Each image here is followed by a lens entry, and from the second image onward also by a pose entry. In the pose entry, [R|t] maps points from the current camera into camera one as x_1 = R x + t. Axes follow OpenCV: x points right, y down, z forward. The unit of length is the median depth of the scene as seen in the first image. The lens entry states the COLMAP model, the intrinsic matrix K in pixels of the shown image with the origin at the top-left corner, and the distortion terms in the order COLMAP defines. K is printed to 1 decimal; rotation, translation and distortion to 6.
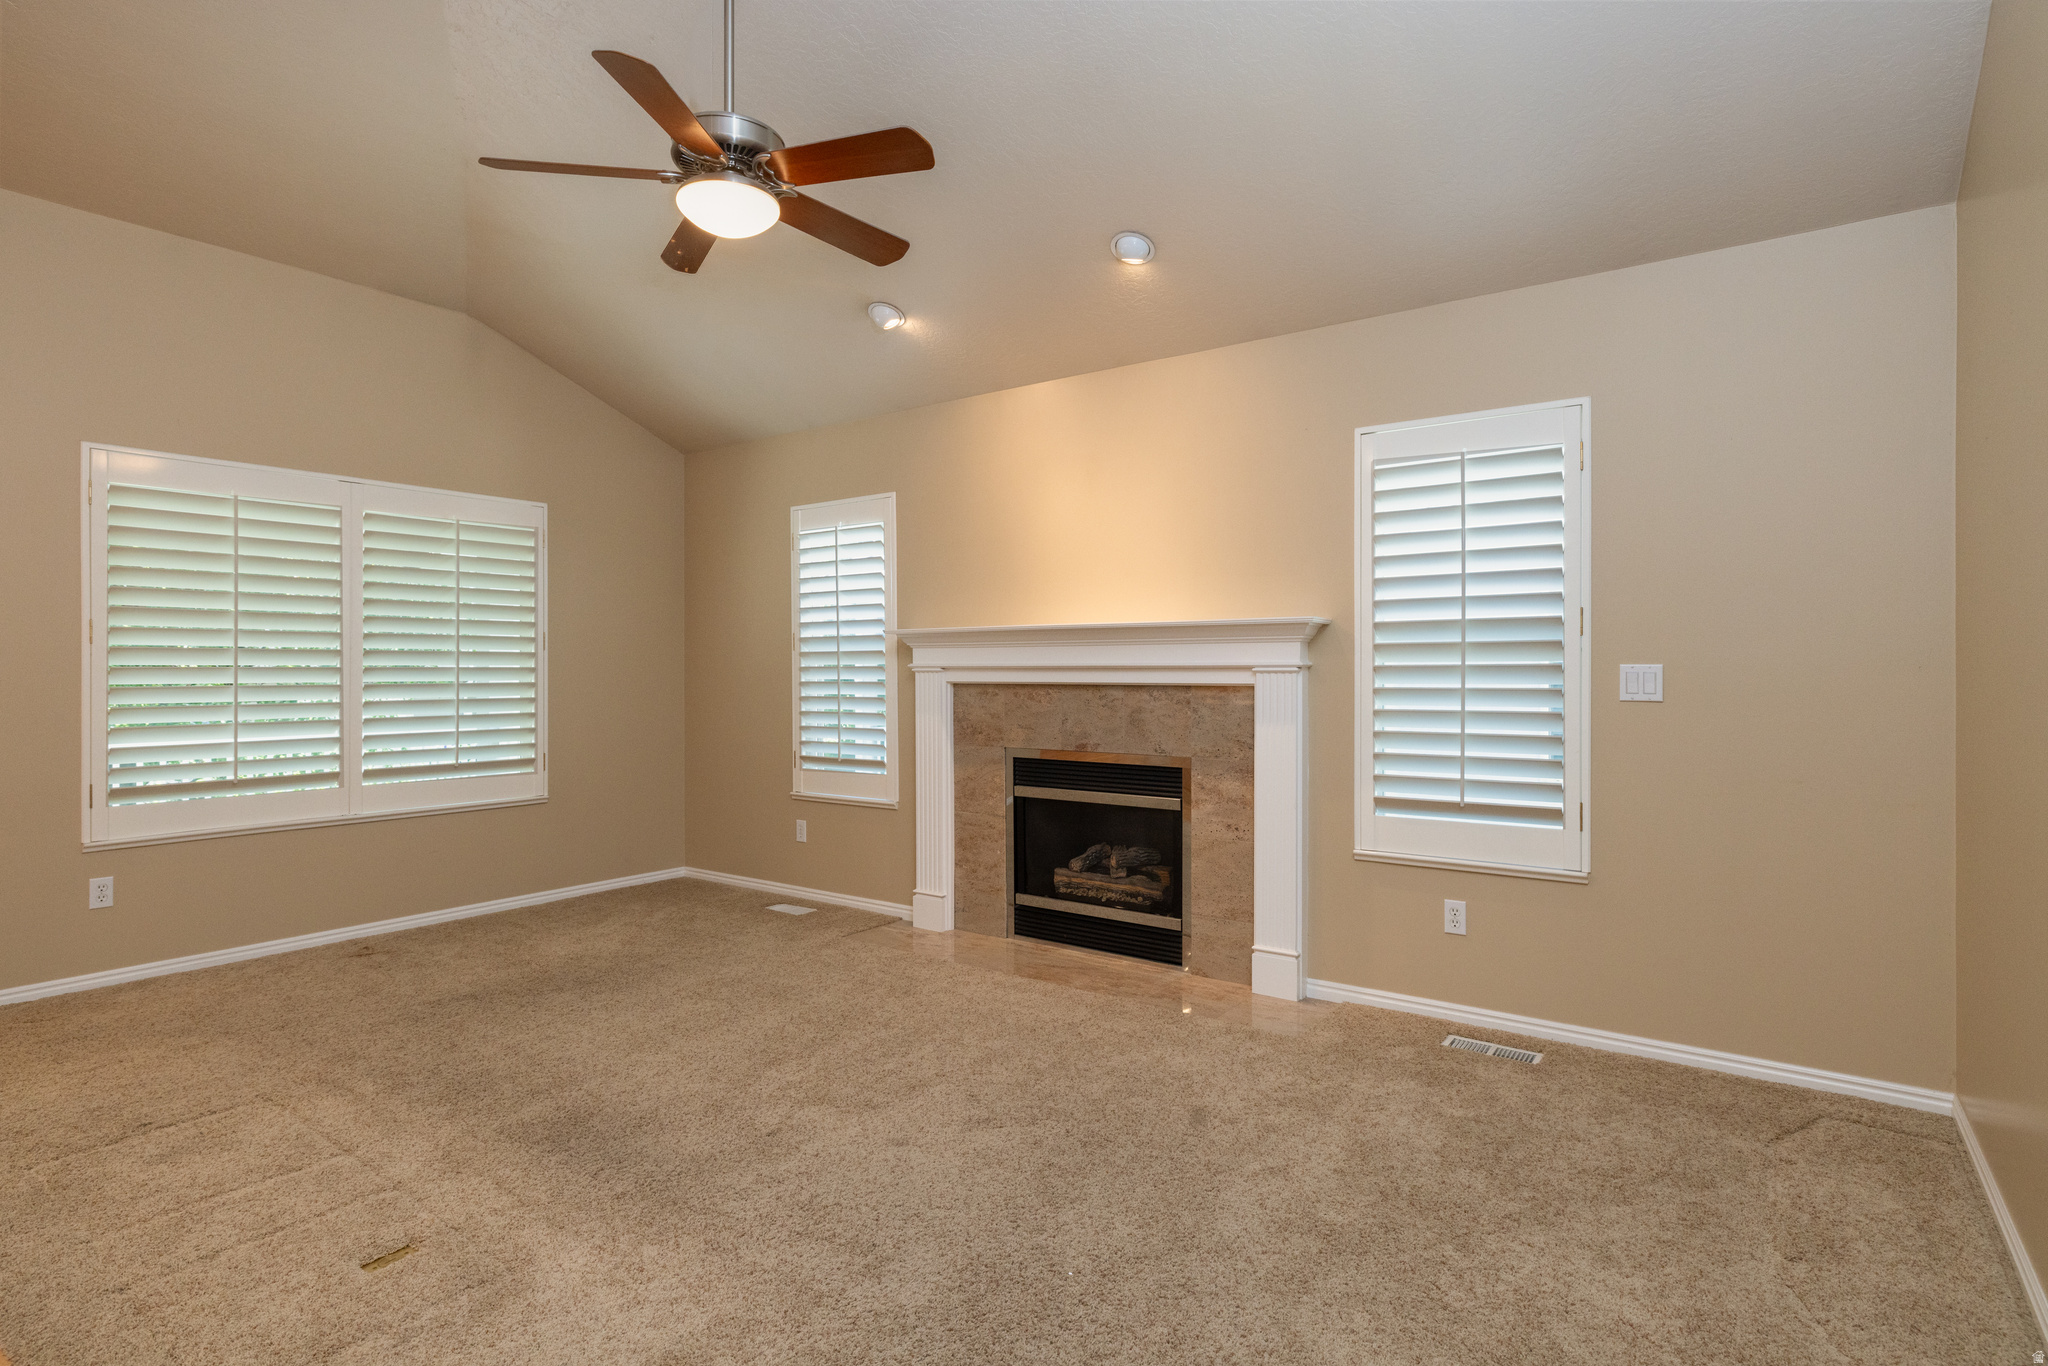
lens RADIAL K [[1026.5, 0, 1002.4], [0, 1026.5, 678.2], [0, 0, 1]] dist [-0.002500, 0.000256]
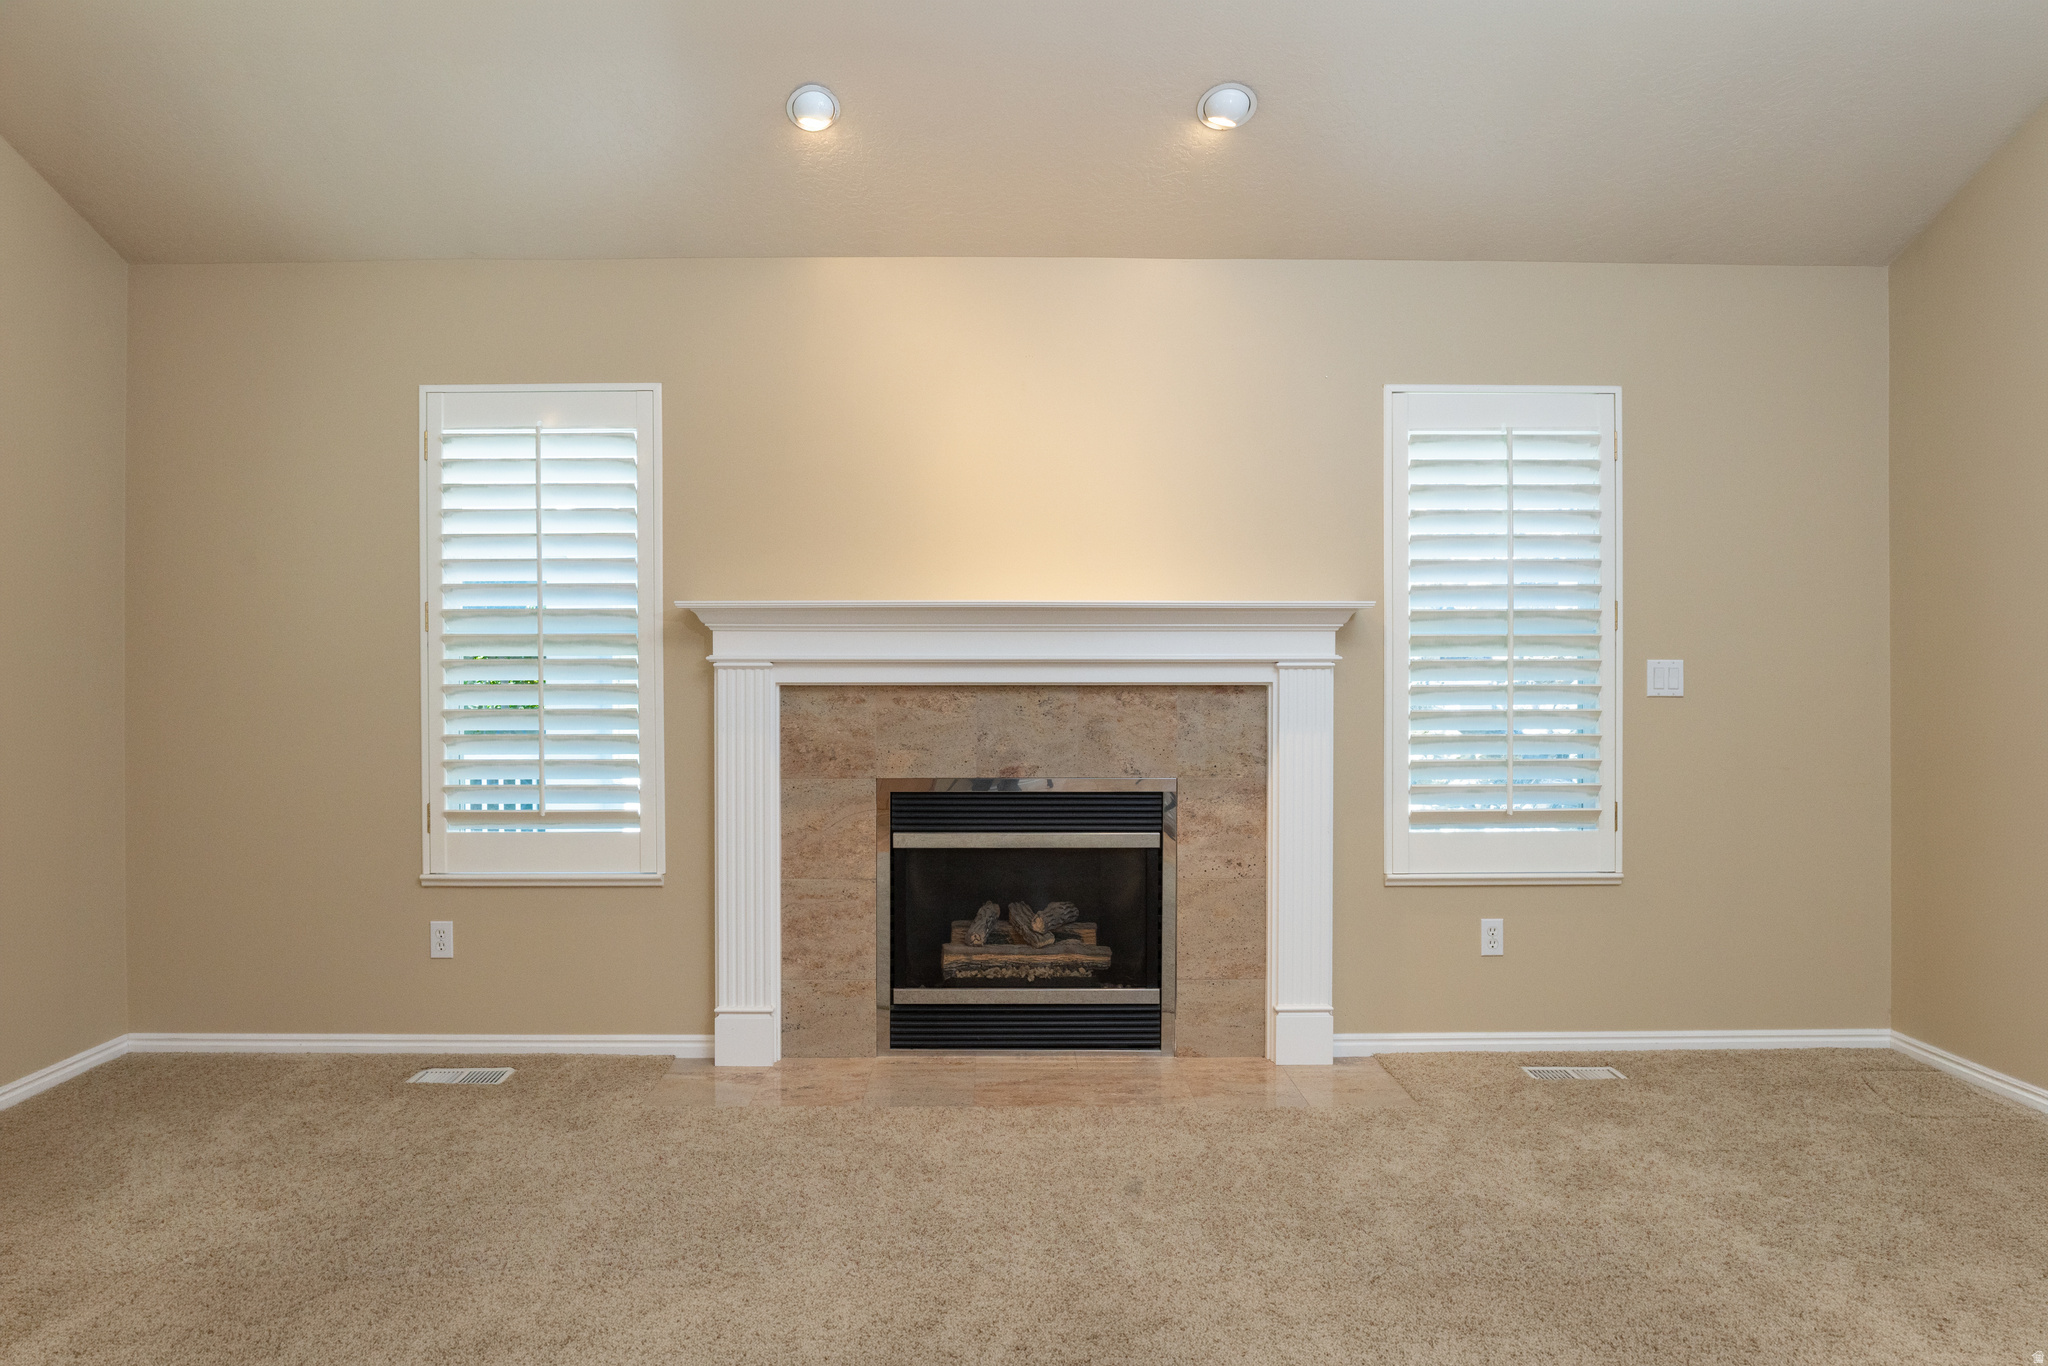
lens RADIAL K [[1224.9, 0, 985.1], [0, 1224.9, 668.5], [0, 0, 1]] dist [-0.026064, 0.000066]
pose [[0.803575, -0.001879, 0.595200, -0.456965], [0.004409, 0.999986, -0.002797, -0.003424], [-0.595187, 0.004872, 0.803572, 0.324055]]
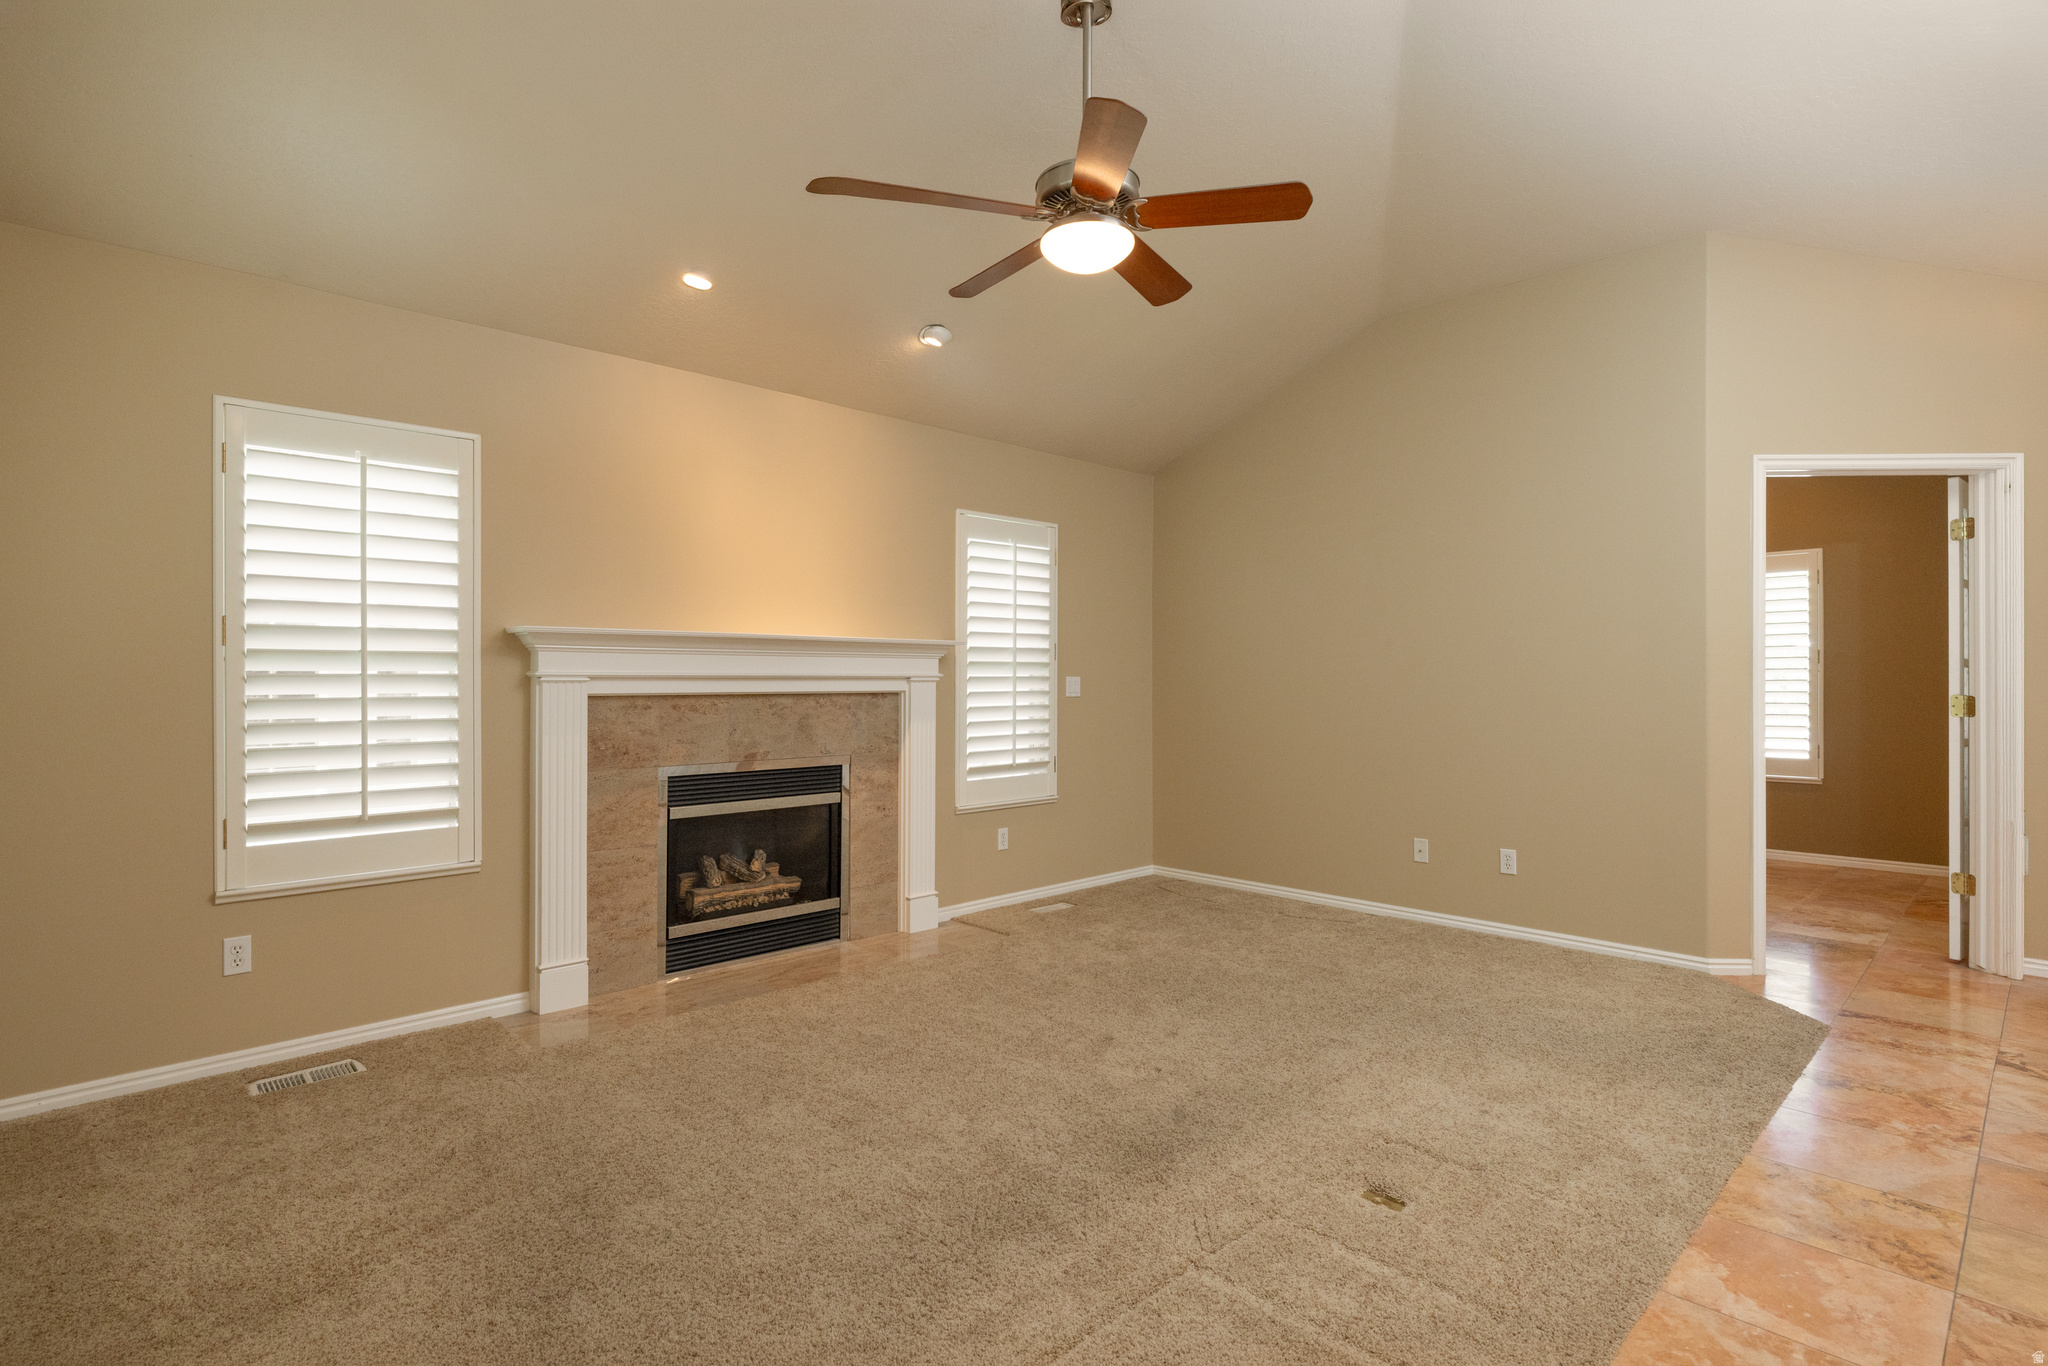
lens RADIAL K [[1026.5, 0, 1002.4], [0, 1026.5, 678.2], [0, 0, 1]] dist [-0.002500, 0.000256]
pose [[0.169410, -0.000466, 0.985546, -0.884063], [0.005276, 0.999986, -0.000434, -0.007793], [-0.985532, 0.005273, 0.169410, 0.598486]]
